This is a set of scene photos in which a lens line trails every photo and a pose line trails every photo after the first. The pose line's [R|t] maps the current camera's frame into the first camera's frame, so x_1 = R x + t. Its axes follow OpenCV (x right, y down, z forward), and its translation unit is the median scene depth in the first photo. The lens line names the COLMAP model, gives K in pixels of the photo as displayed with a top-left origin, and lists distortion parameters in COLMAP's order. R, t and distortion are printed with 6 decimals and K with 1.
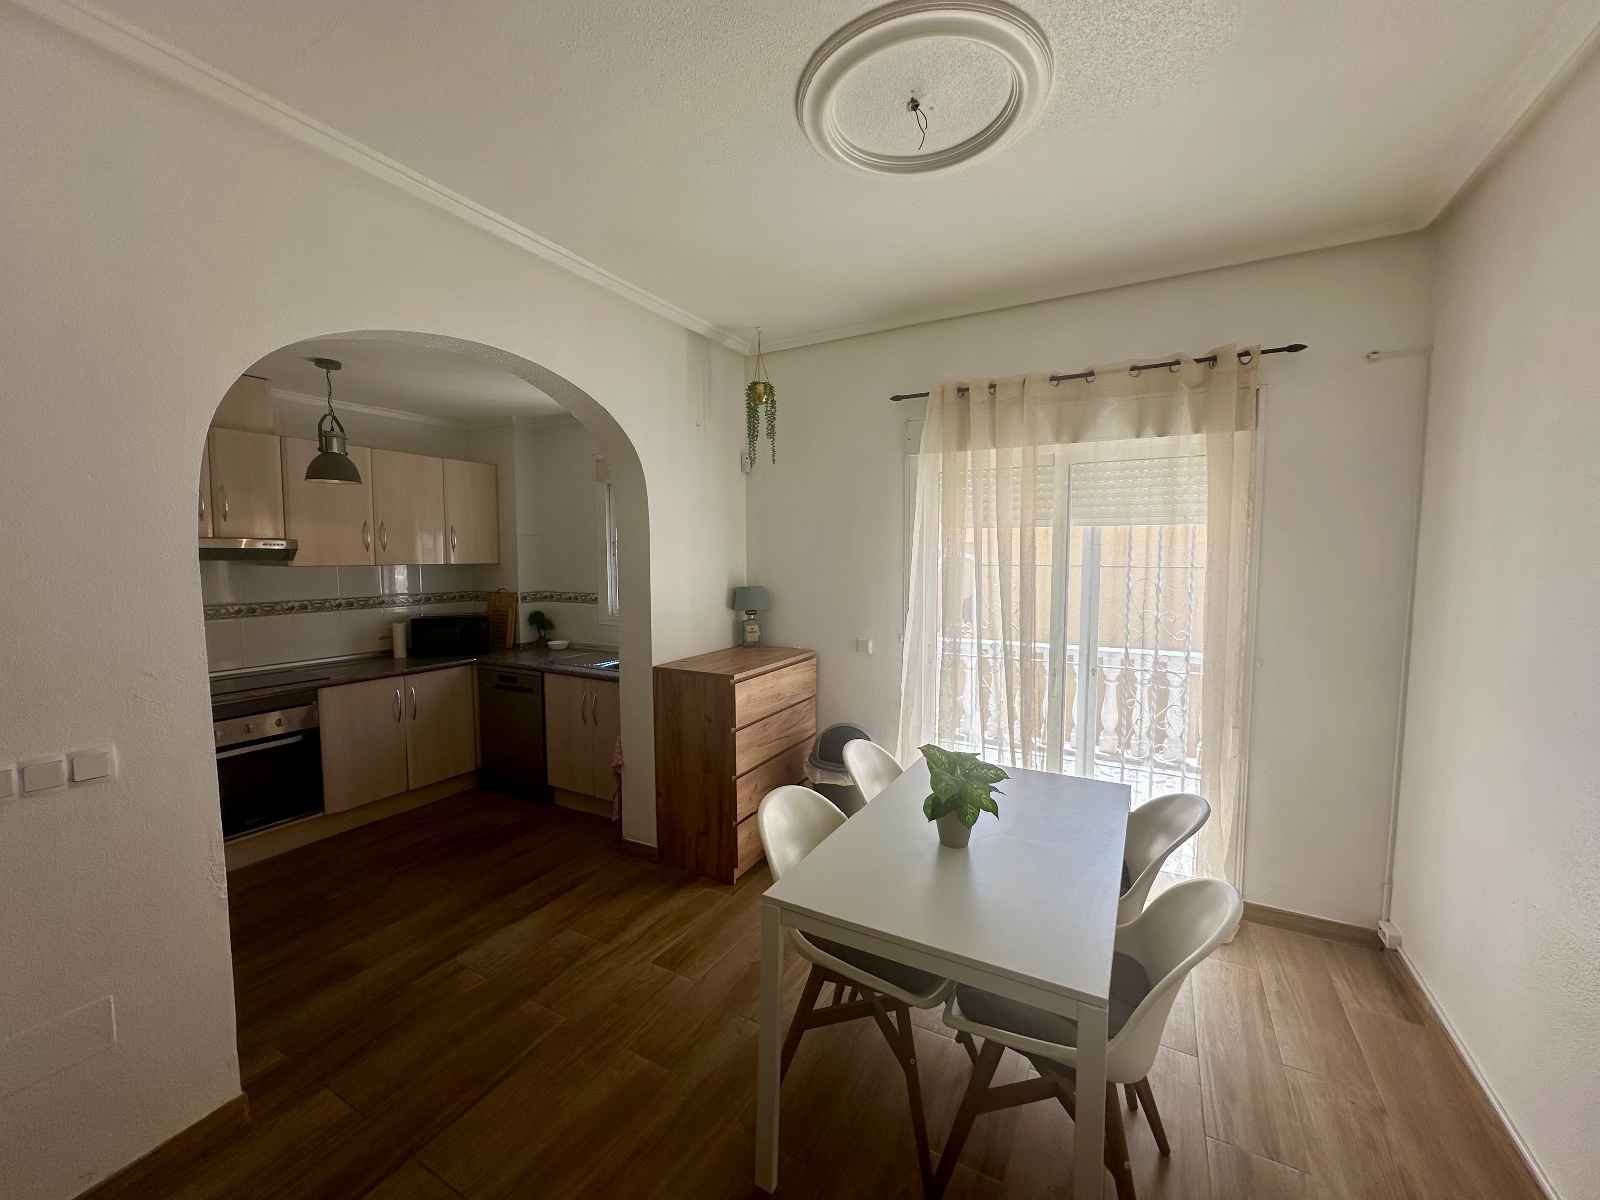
lens RADIAL K [[637.6, 0, 790.0], [0, 637.6, 602.8], [0, 0, 1]] dist [-0.002422, -0.000490]
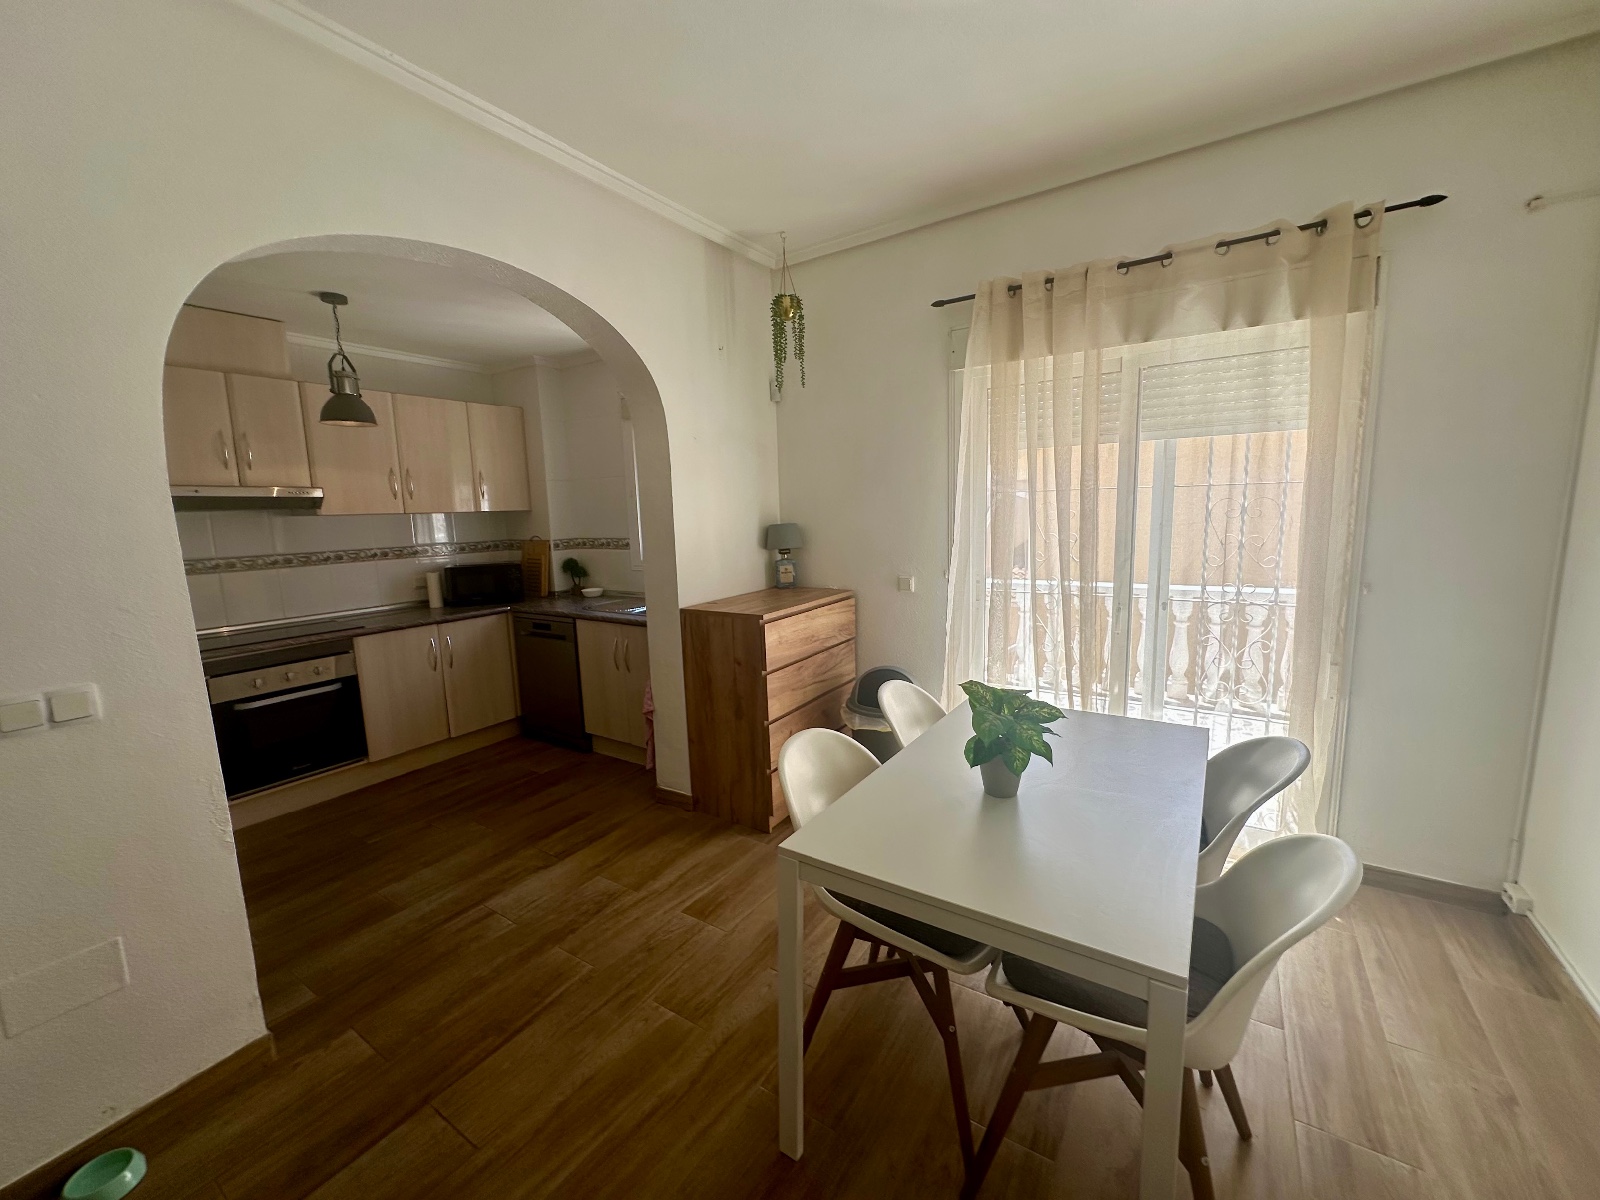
lens RADIAL K [[637.6, 0, 789.2], [0, 637.6, 601.2], [0, 0, 1]] dist [-0.002422, -0.000490]
pose [[0.996484, -0.018057, -0.081820, 0.026033], [0.023685, 0.997381, 0.068342, 0.028857], [0.080372, -0.070039, 0.994301, 0.071917]]
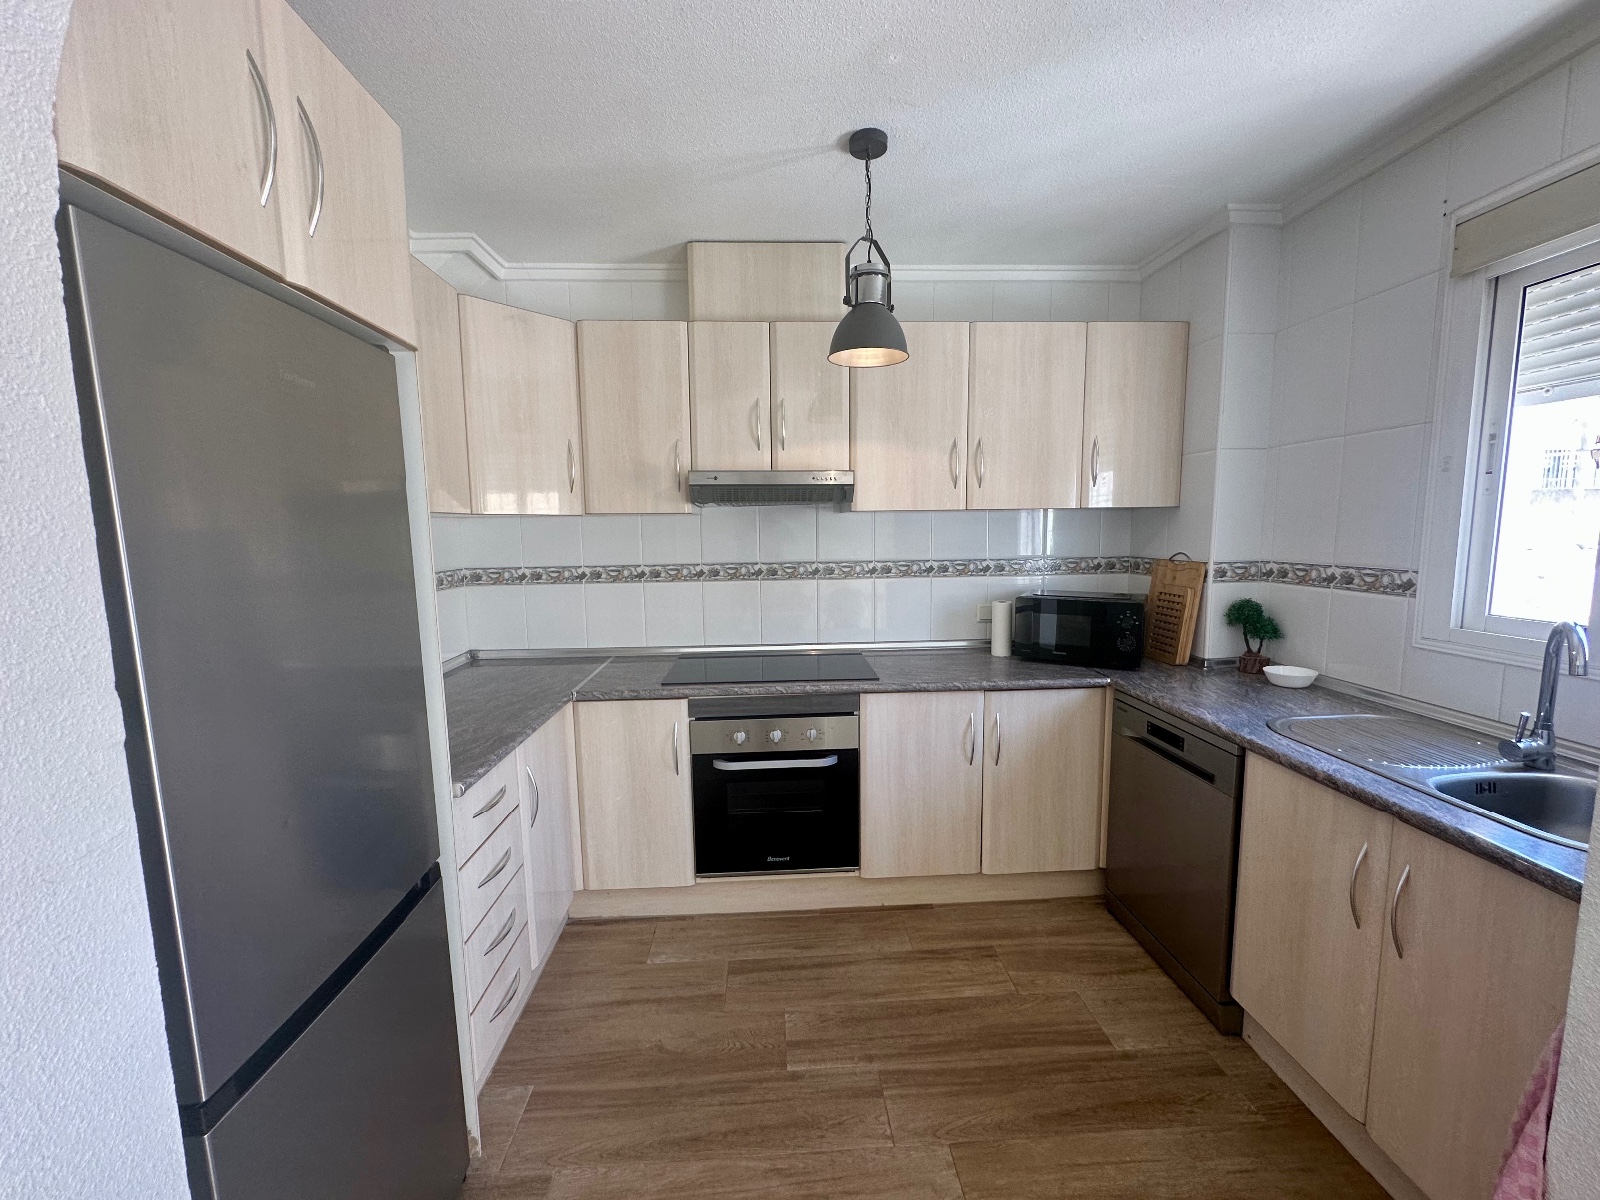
lens RADIAL K [[637.6, 0, 802.7], [0, 637.6, 600.3], [0, 0, 1]] dist [-0.002422, -0.000490]
pose [[0.539389, 0.087740, -0.837473, -0.246966], [-0.050205, 0.996138, 0.072028, -0.008223], [0.840558, 0.003194, 0.541711, 0.647889]]
